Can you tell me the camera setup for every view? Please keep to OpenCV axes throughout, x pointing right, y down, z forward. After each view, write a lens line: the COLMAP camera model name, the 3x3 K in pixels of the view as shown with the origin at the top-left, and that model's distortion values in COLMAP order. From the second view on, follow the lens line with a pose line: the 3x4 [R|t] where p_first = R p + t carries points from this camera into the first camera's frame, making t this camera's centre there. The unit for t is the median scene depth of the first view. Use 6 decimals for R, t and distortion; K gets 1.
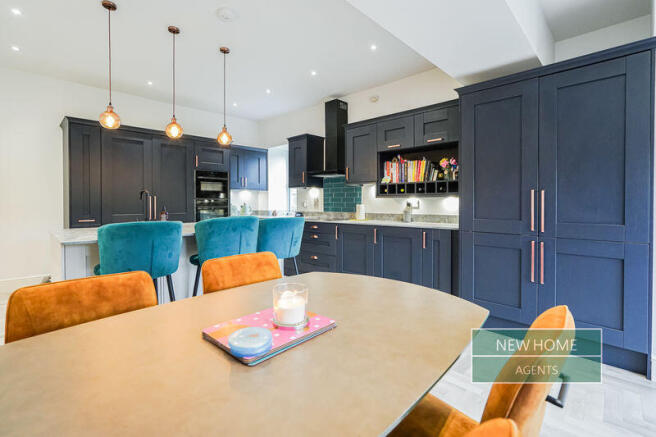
lens RADIAL K [[304.1, 0, 323.0], [0, 304.1, 202.6], [0, 0, 1]] dist [-0.014924, 0.005771]
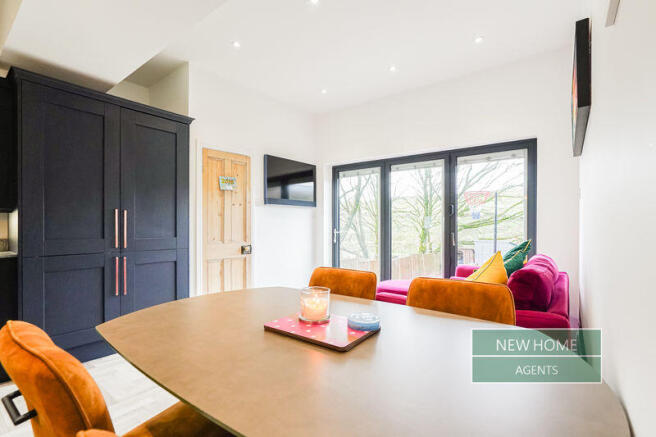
lens RADIAL K [[304.1, 0, 323.3], [0, 304.1, 224.9], [0, 0, 1]] dist [-0.014924, 0.005771]
pose [[-0.128457, 0.001433, 0.991714, -0.250442], [0.000427, 0.999999, -0.001389, 0.007680], [-0.991715, 0.000245, -0.128458, 0.222896]]
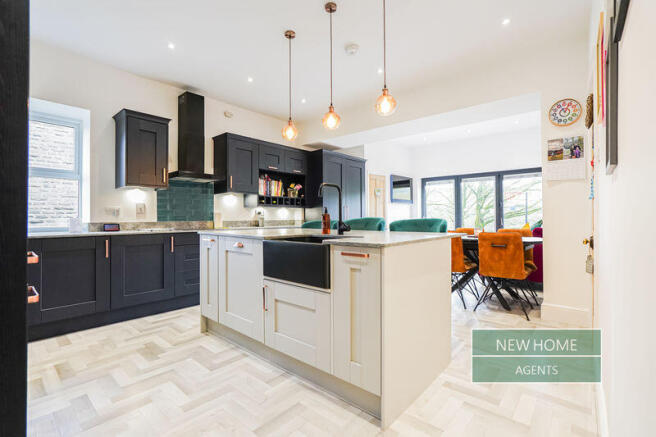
lens RADIAL K [[304.1, 0, 323.6], [0, 304.1, 213.9], [0, 0, 1]] dist [-0.014924, 0.005771]
pose [[-0.056252, 0.012544, 0.998338, -1.035099], [0.002262, 0.999920, -0.012437, 0.027746], [-0.998414, 0.001559, -0.056276, 0.817611]]
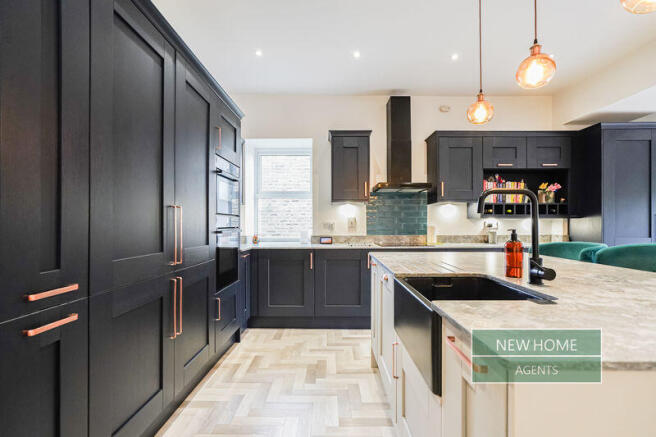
lens RADIAL K [[304.1, 0, 333.2], [0, 304.1, 222.0], [0, 0, 1]] dist [-0.014924, 0.005771]
pose [[0.715830, 0.001138, 0.698274, -0.788336], [-0.000371, 0.999999, -0.001250, -0.003547], [-0.698275, 0.000636, 0.715829, 0.663527]]
